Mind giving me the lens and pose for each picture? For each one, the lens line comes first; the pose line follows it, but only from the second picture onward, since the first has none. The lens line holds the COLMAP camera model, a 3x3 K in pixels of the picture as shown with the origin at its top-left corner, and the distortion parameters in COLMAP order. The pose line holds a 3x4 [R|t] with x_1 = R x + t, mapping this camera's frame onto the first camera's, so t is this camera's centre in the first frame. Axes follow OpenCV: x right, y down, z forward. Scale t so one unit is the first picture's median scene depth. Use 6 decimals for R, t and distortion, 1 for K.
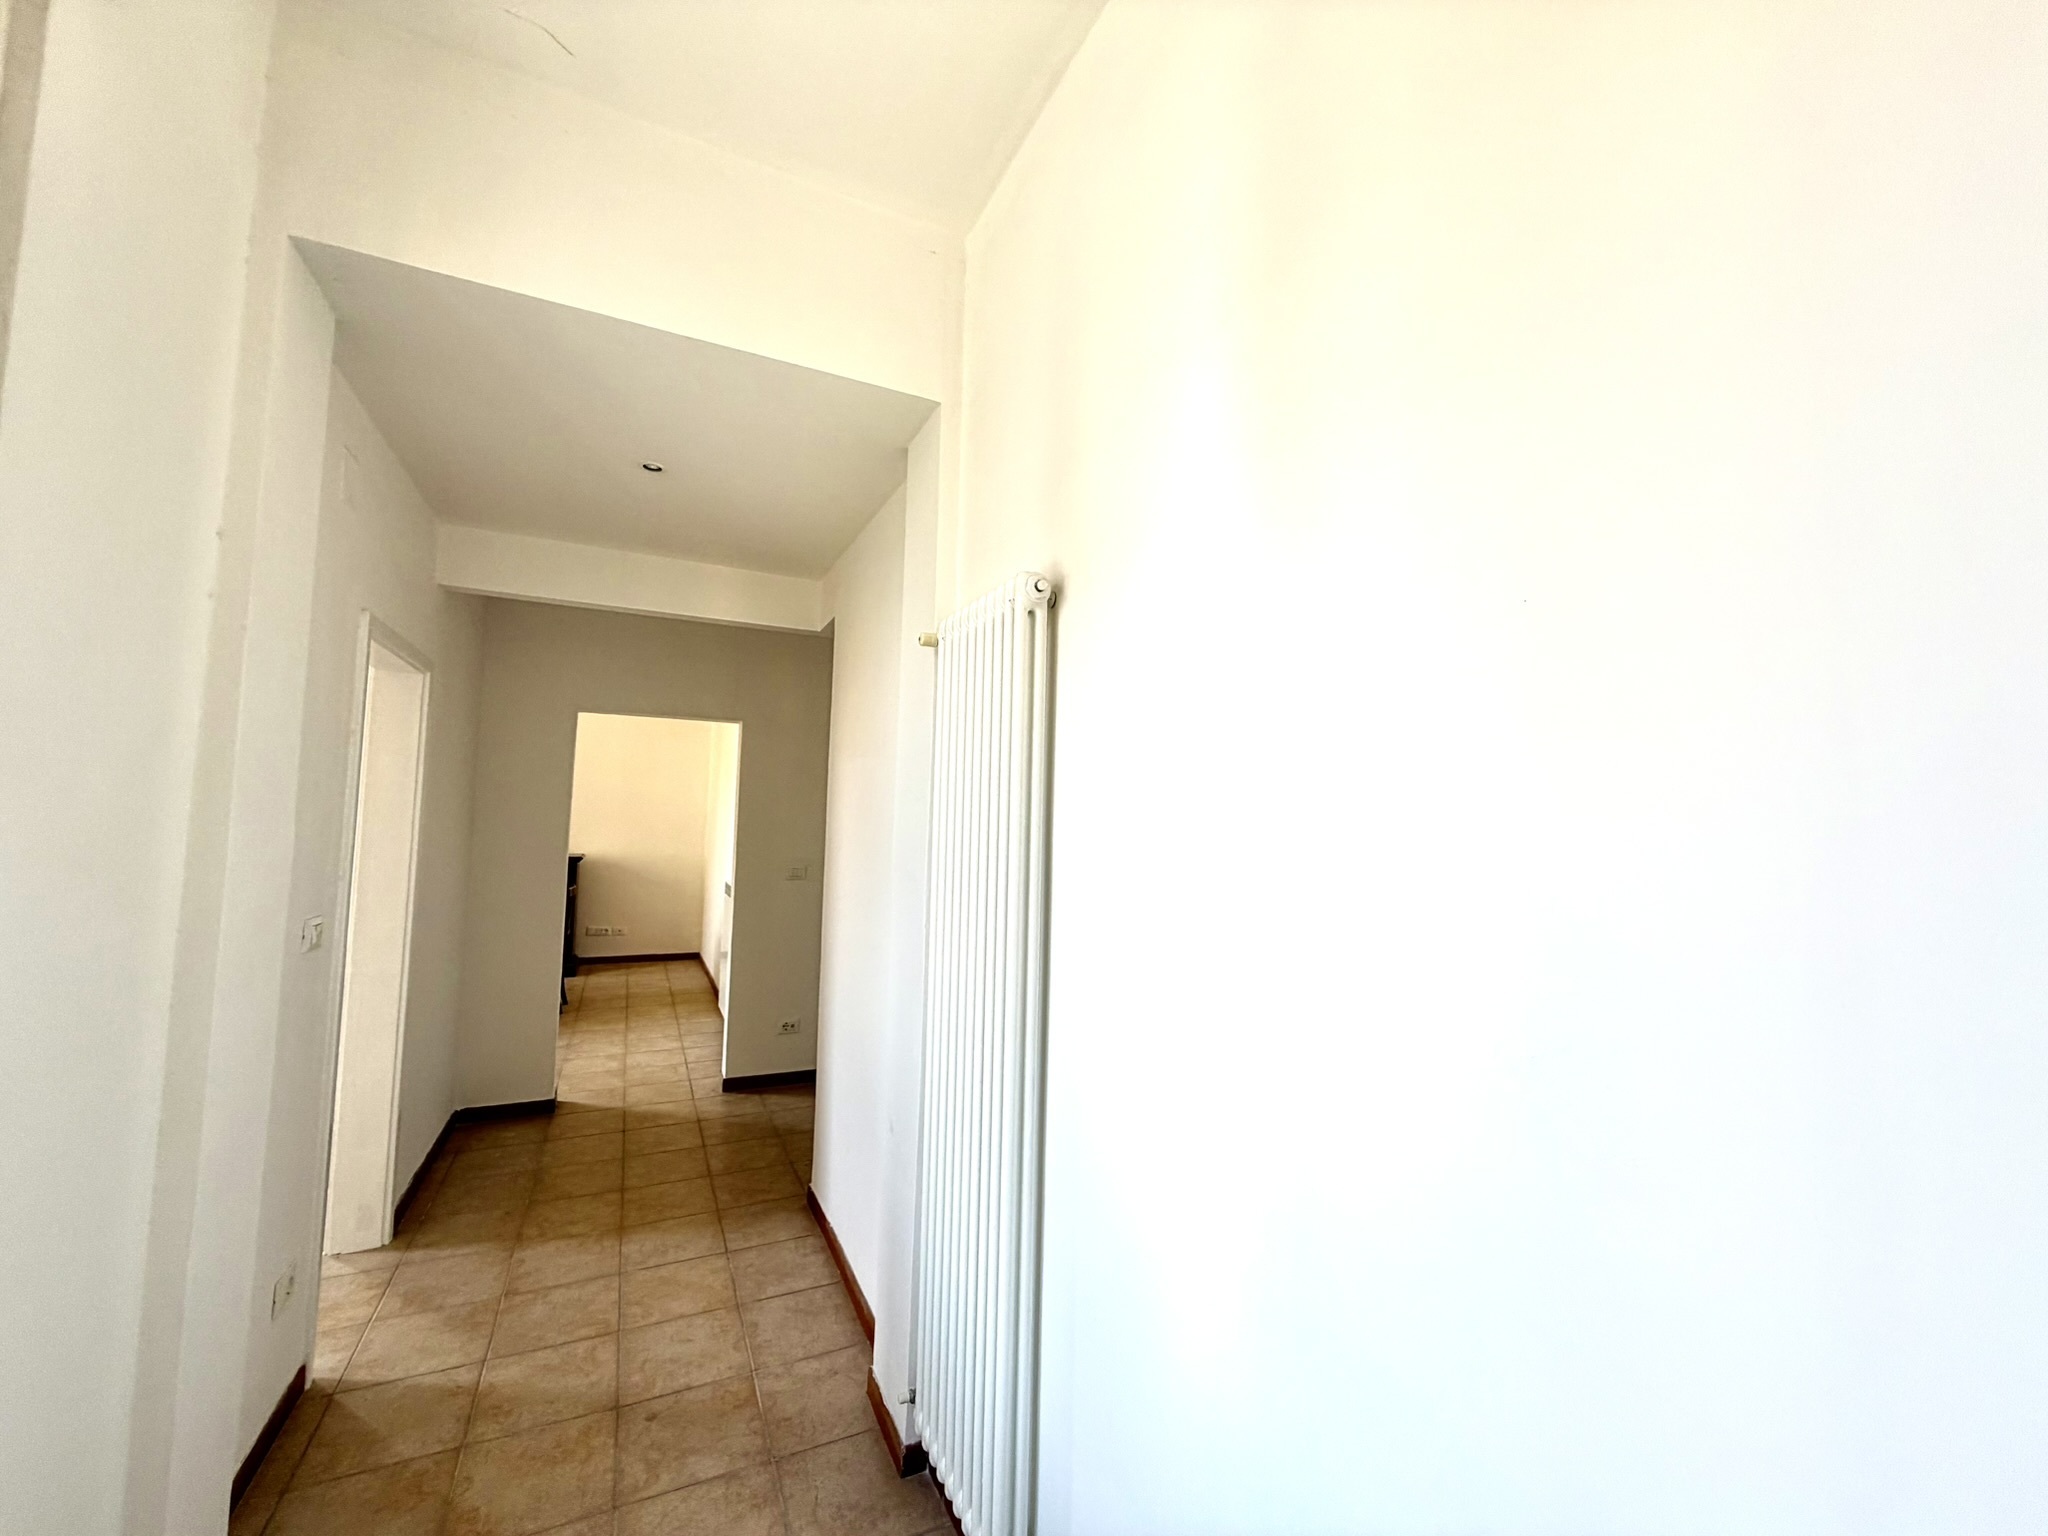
lens RADIAL K [[808.5, 0, 1019.8], [0, 808.5, 764.6], [0, 0, 1]] dist [-0.001252, 0.000472]
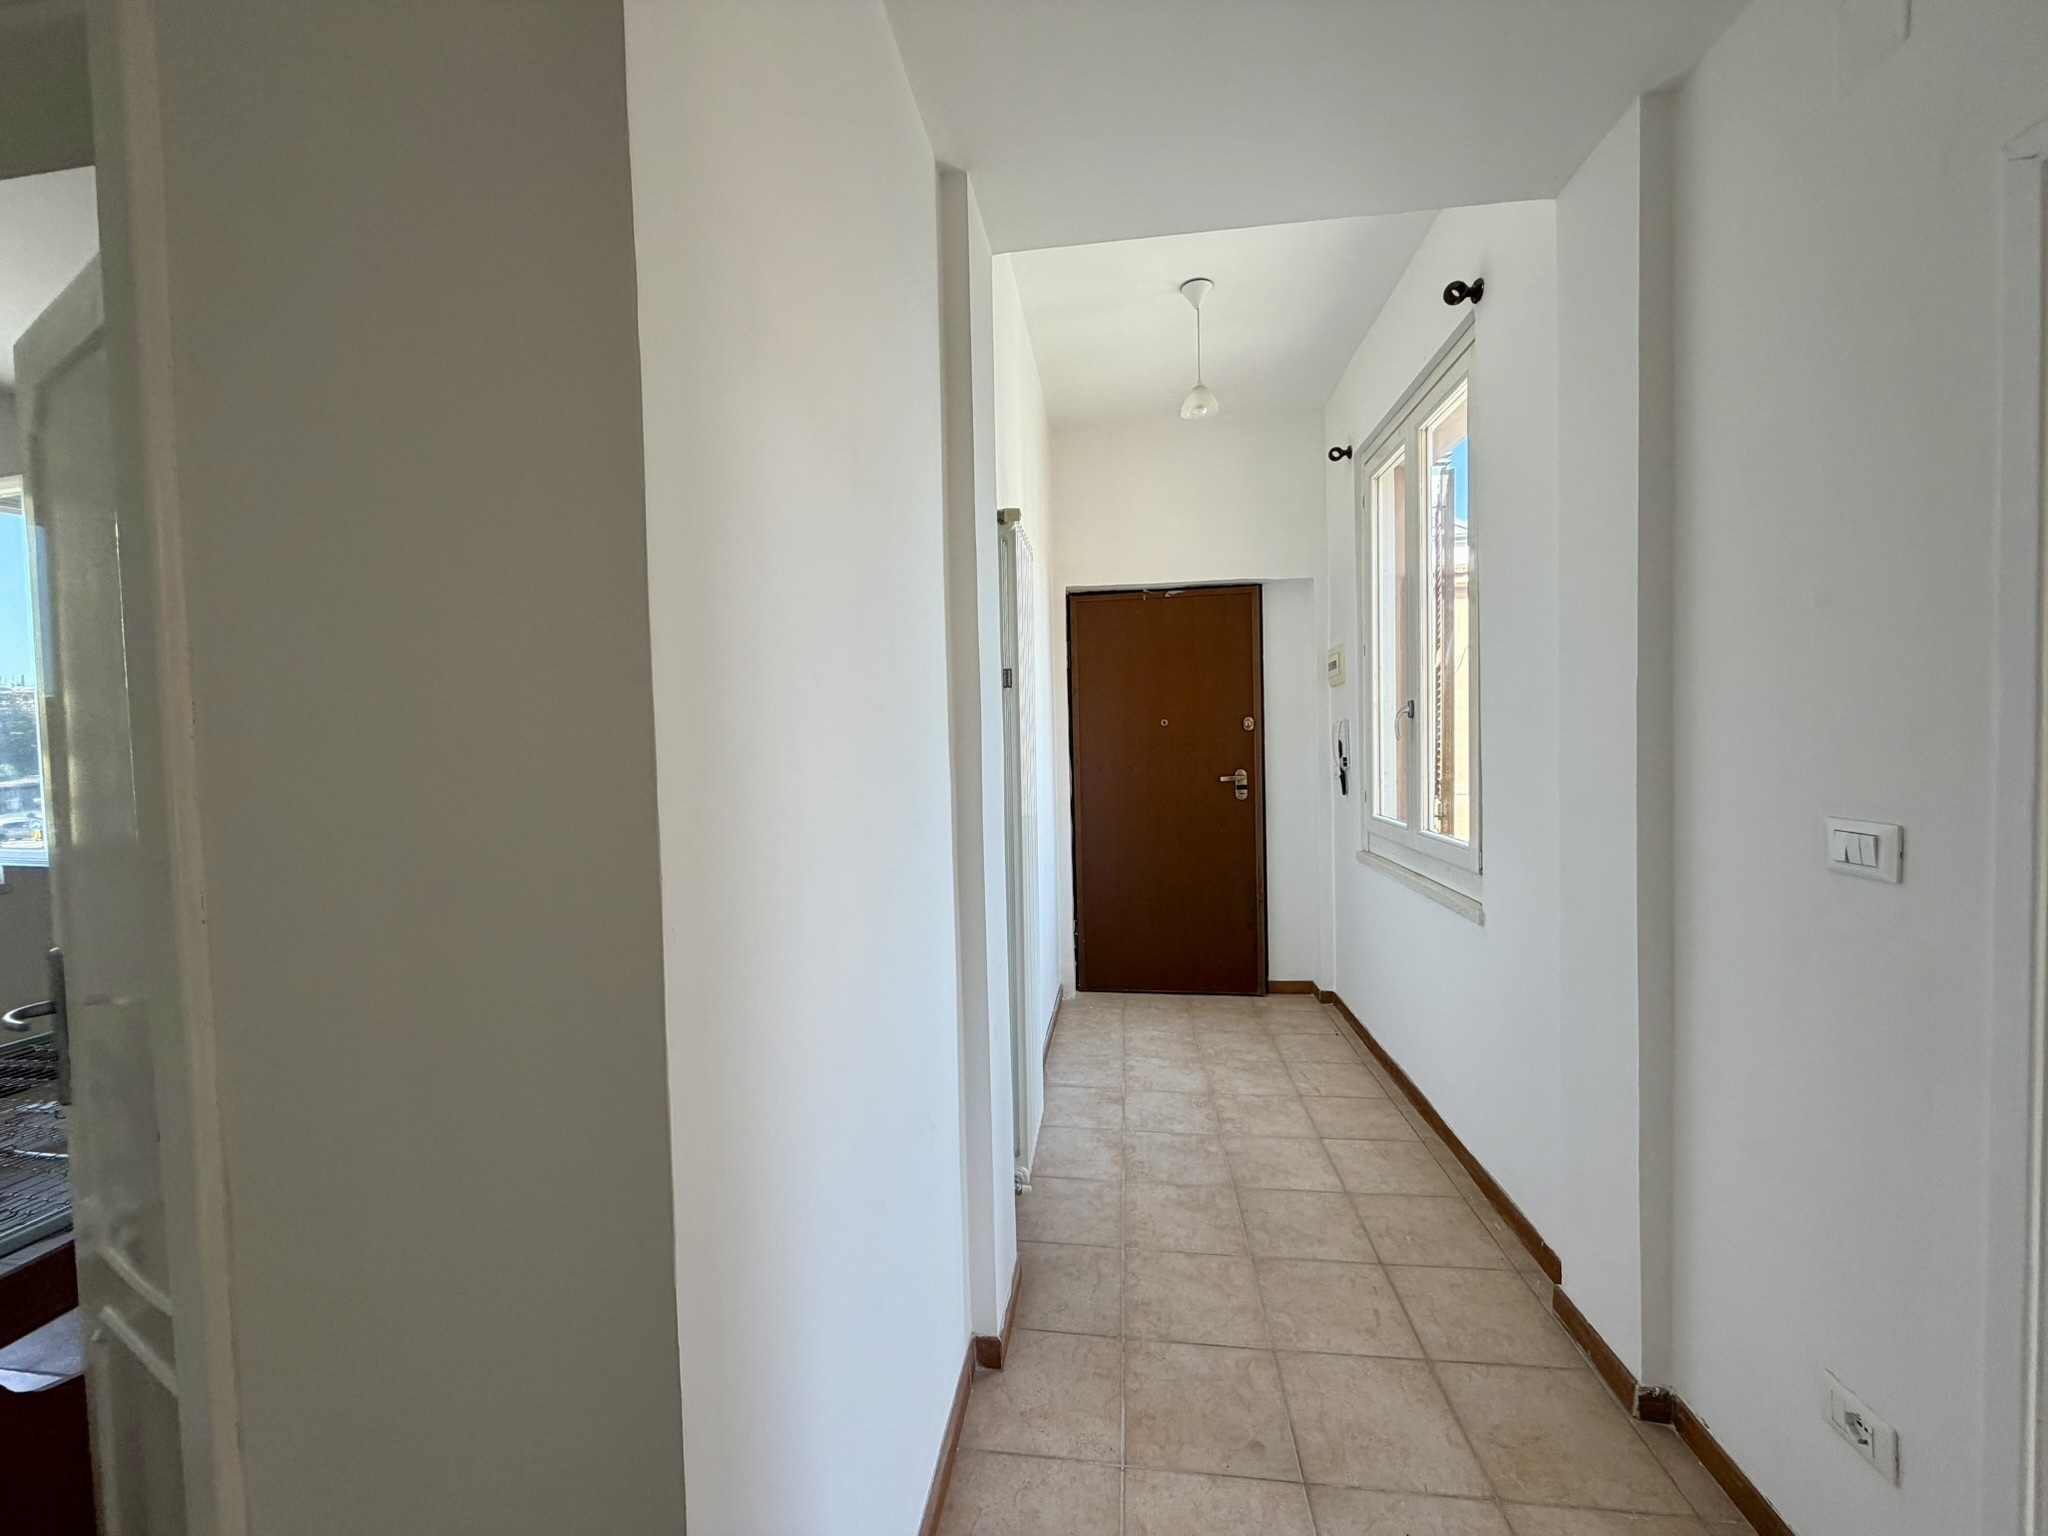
lens RADIAL K [[808.5, 0, 1016.5], [0, 808.5, 772.2], [0, 0, 1]] dist [-0.001252, 0.000472]
pose [[-0.836704, -0.024368, 0.547113, -0.687252], [-0.032038, 0.999477, -0.004480, 0.183200], [-0.546717, -0.021277, -0.837047, 1.828430]]
